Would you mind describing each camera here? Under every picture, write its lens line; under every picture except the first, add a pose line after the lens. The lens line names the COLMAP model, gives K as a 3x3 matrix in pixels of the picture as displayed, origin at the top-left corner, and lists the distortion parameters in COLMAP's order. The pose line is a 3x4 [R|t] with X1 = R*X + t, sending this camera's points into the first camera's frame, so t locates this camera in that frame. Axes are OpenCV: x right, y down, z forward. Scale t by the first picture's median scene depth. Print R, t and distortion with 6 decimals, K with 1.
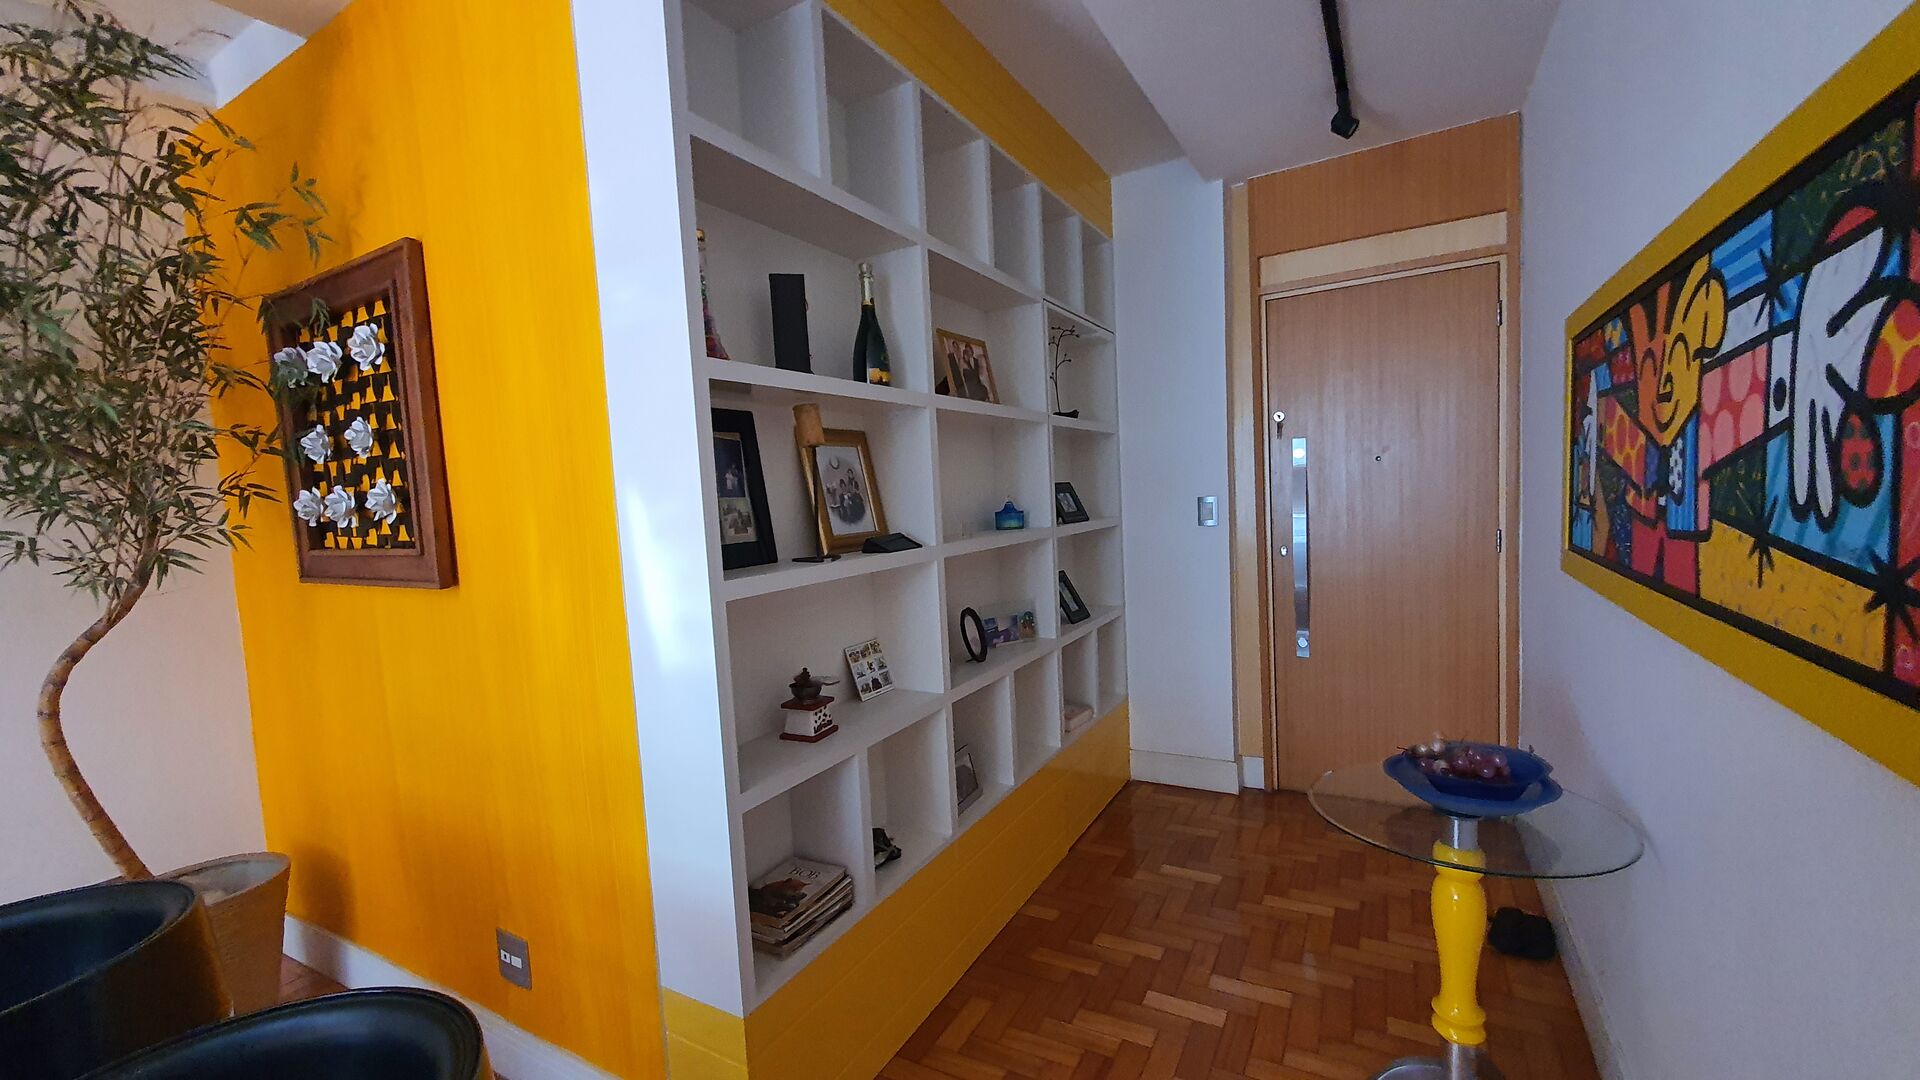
lens RADIAL K [[767.4, 0, 950.1], [0, 767.4, 558.2], [0, 0, 1]] dist [0.003508, -0.001556]
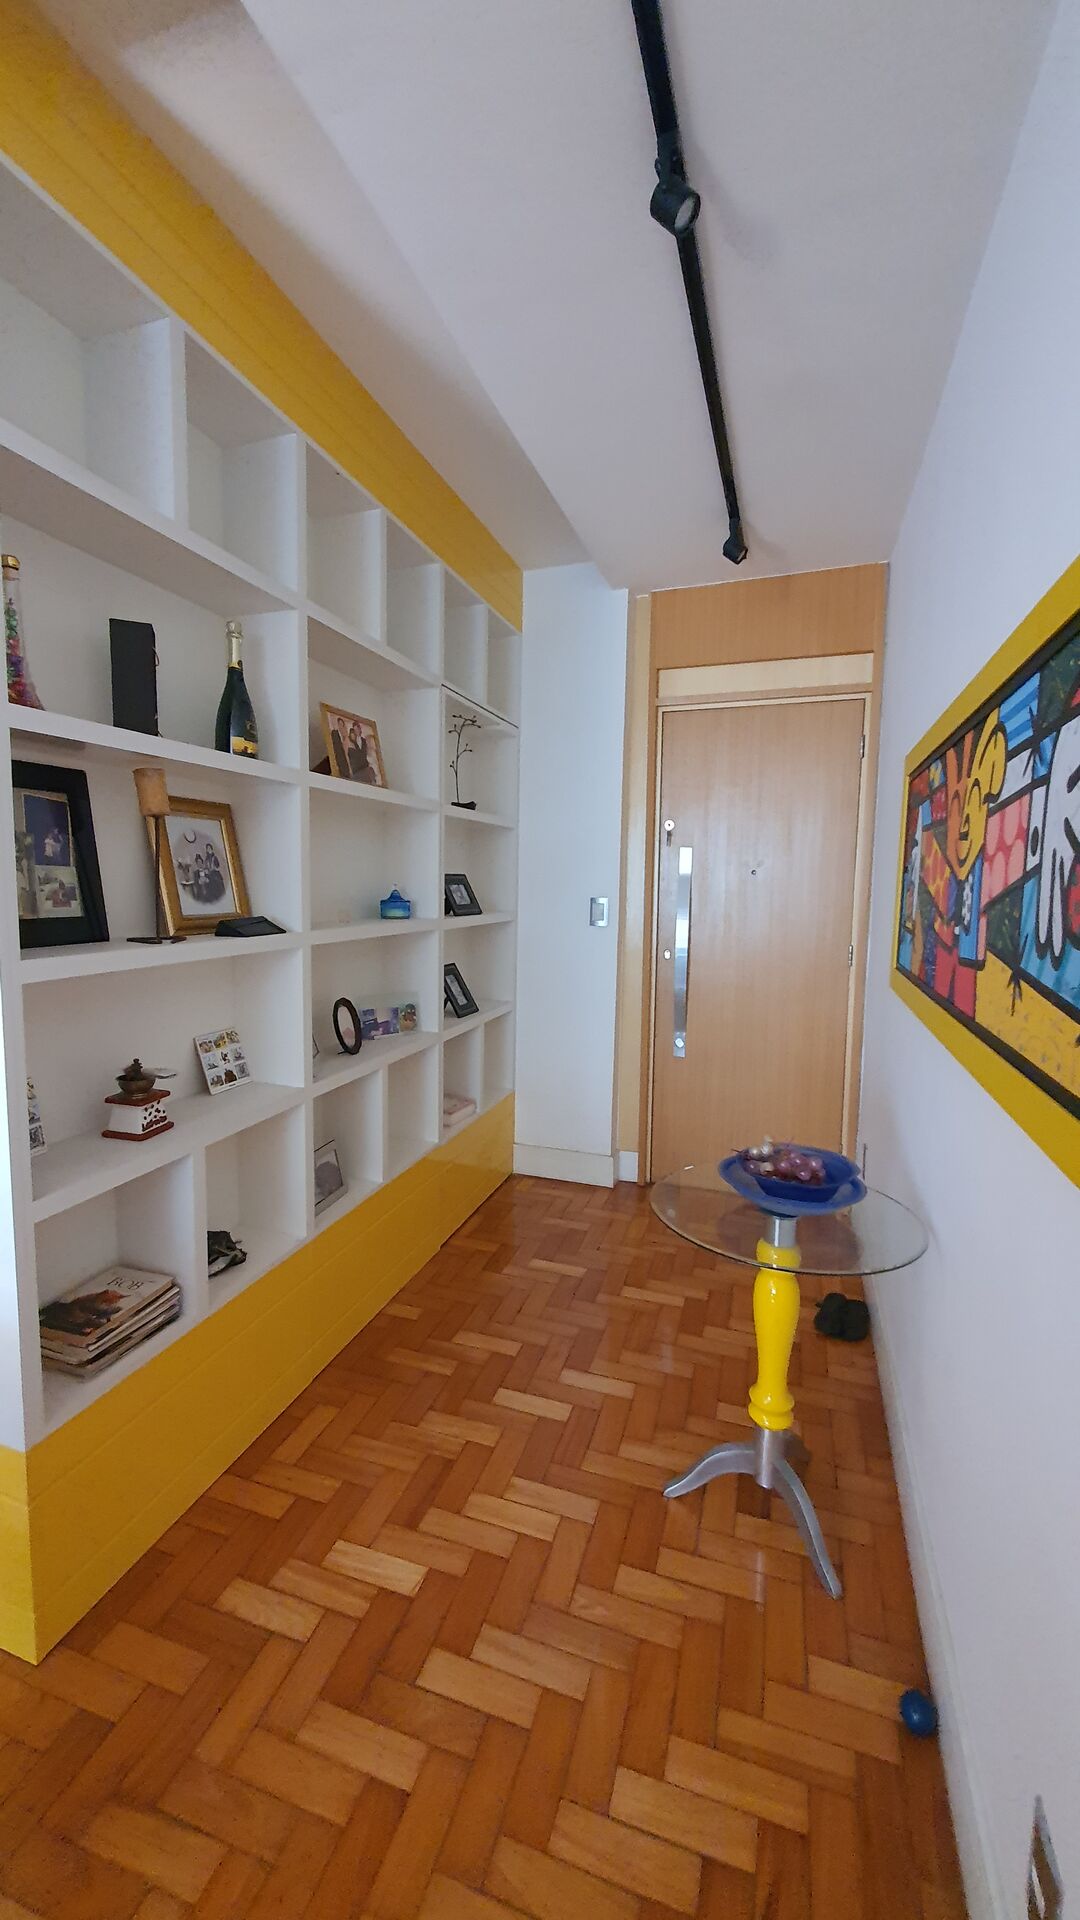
lens RADIAL K [[767.4, 0, 514.3], [0, 767.4, 956.2], [0, 0, 1]] dist [0.003508, -0.001556]
pose [[0.981990, 0.050151, 0.182156, 0.078242], [-0.052610, 0.998577, 0.008694, -0.009911], [-0.181461, -0.018121, 0.983231, 0.026593]]
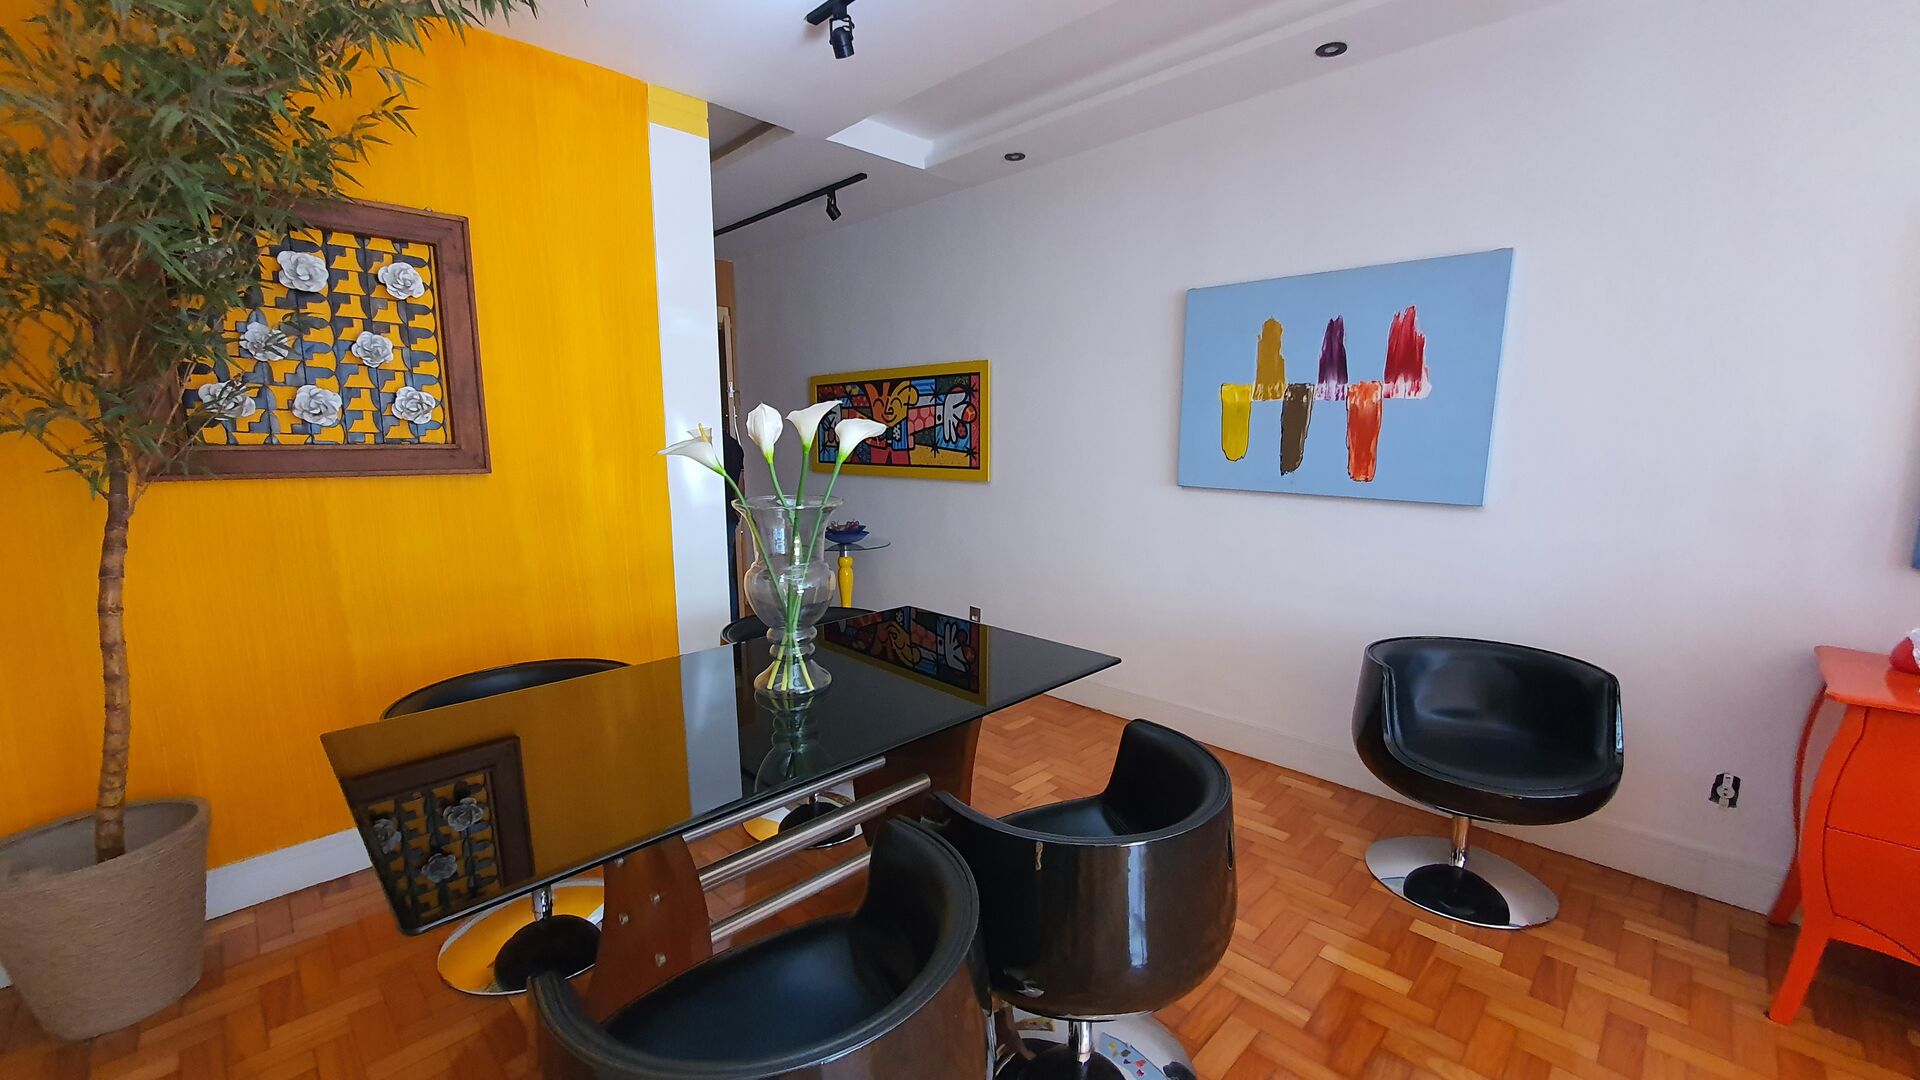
lens RADIAL K [[767.4, 0, 949.8], [0, 767.4, 557.9], [0, 0, 1]] dist [0.003508, -0.001556]
pose [[0.268258, -0.099121, 0.958234, -1.847121], [0.064071, 0.994326, 0.084918, 0.133568], [-0.961214, 0.038615, 0.273086, -0.188663]]
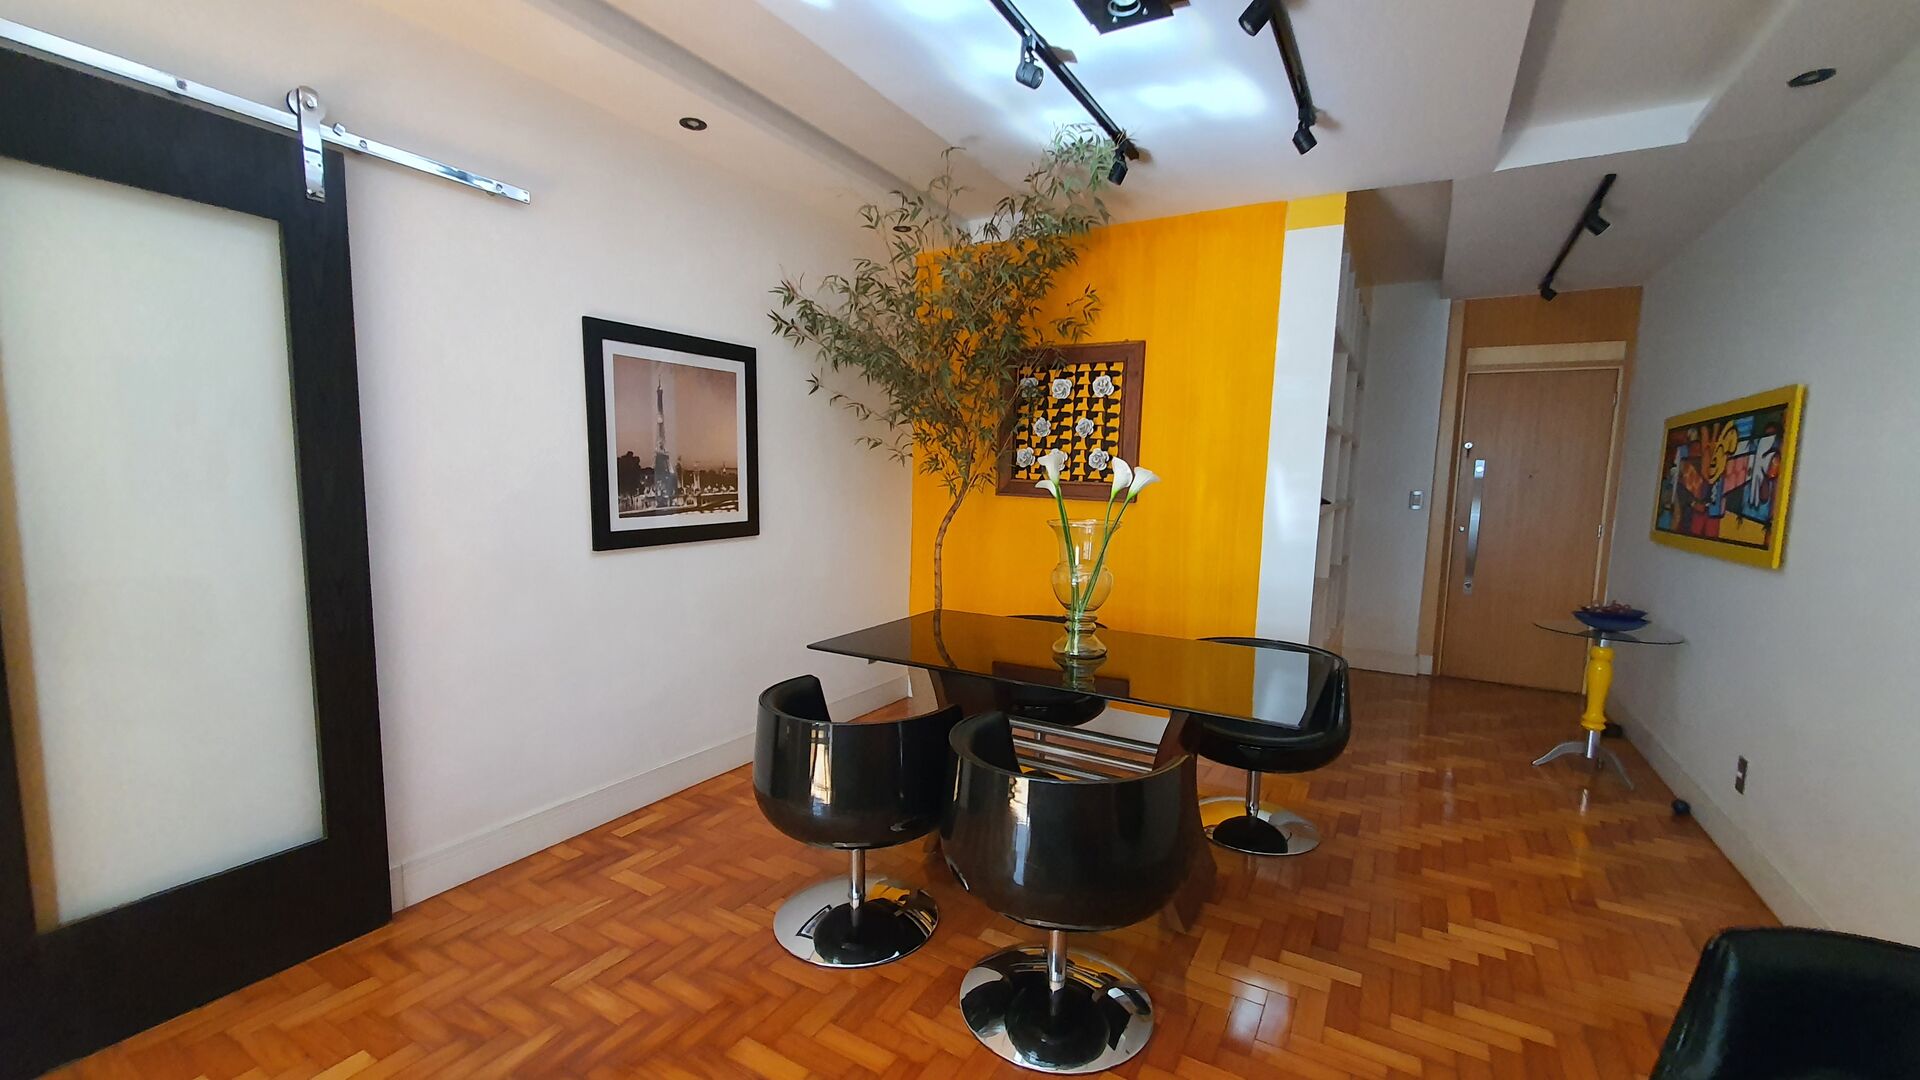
lens RADIAL K [[767.4, 0, 961.3], [0, 767.4, 554.9], [0, 0, 1]] dist [0.003508, -0.001556]
pose [[0.996395, 0.084834, 0.000997, -1.159416], [-0.084830, 0.996037, 0.026725, 0.175017], [0.001274, -0.026713, 0.999642, -1.183092]]
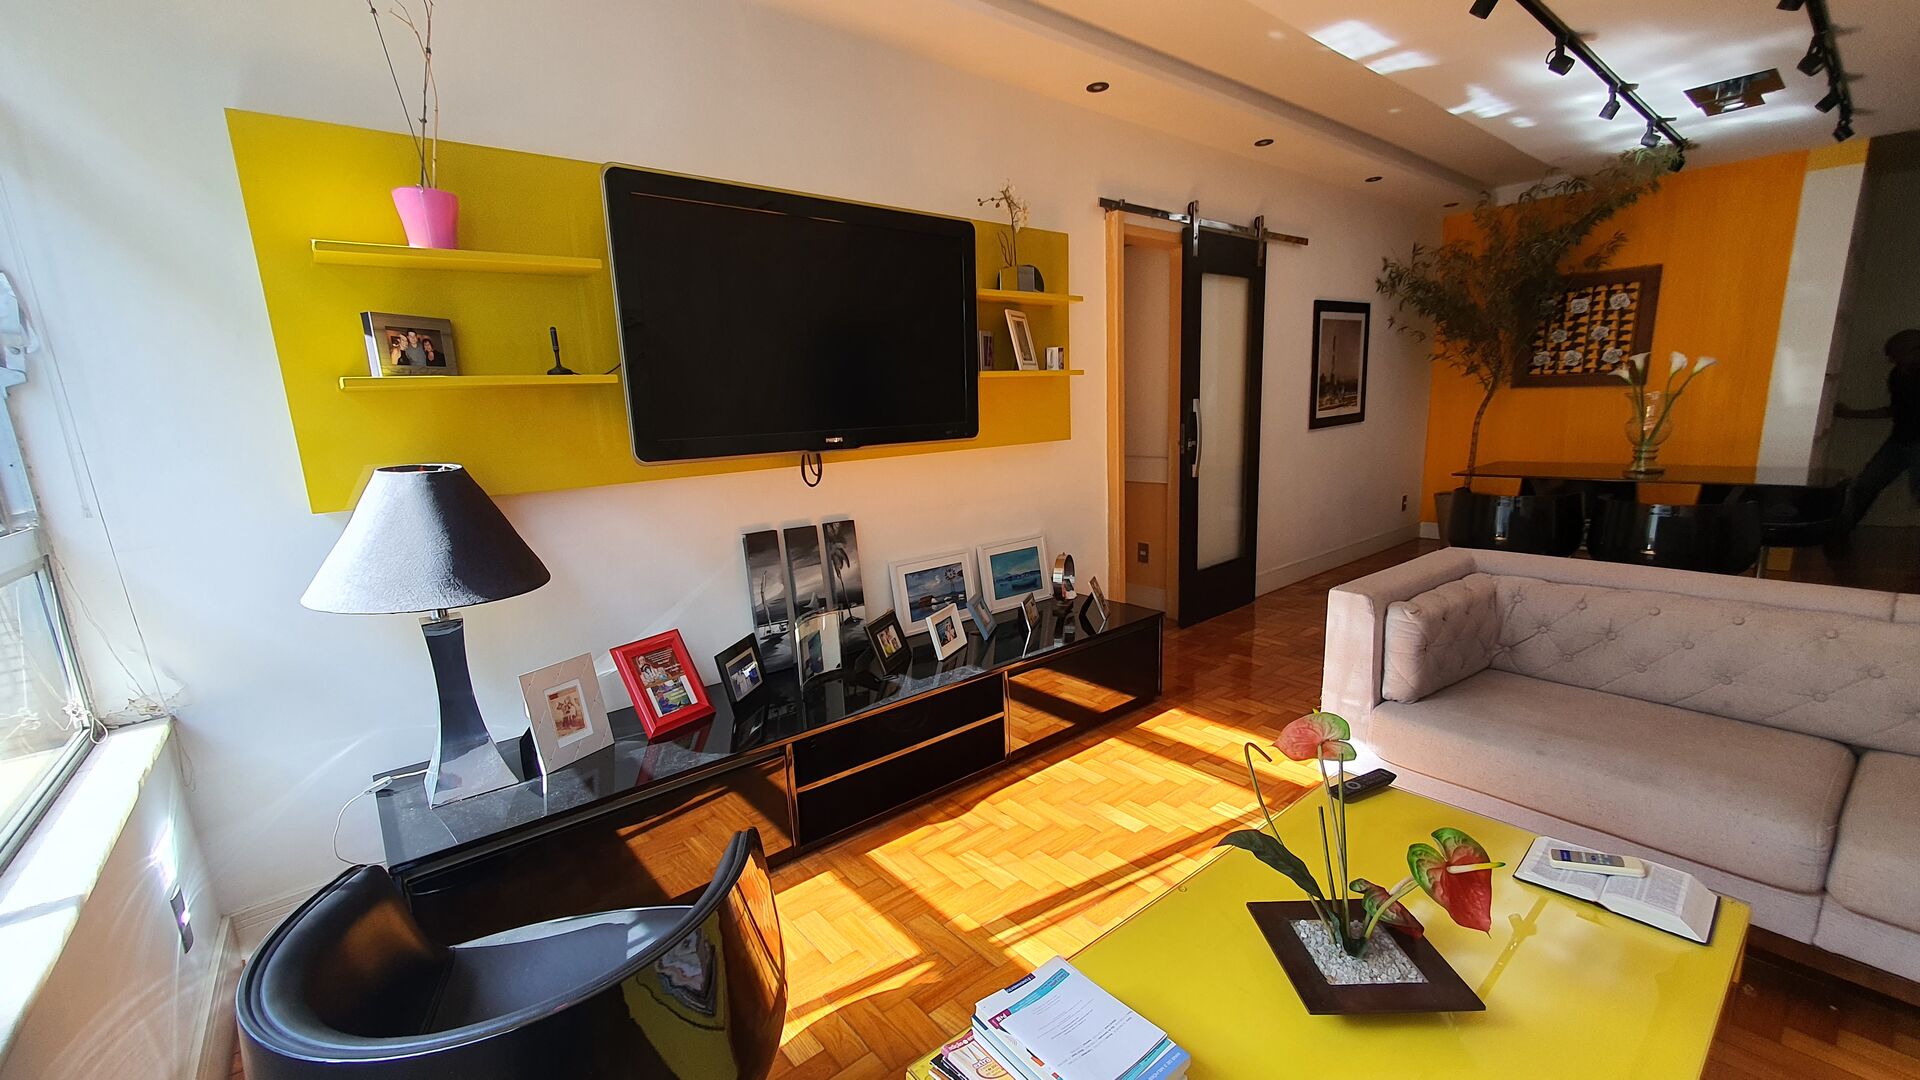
lens RADIAL K [[767.4, 0, 974.4], [0, 767.4, 566.4], [0, 0, 1]] dist [0.003508, -0.001556]
pose [[0.939081, 0.092221, -0.331093, -2.102446], [-0.040622, 0.986359, 0.159517, 0.375349], [0.341287, -0.136350, 0.930017, -2.841021]]
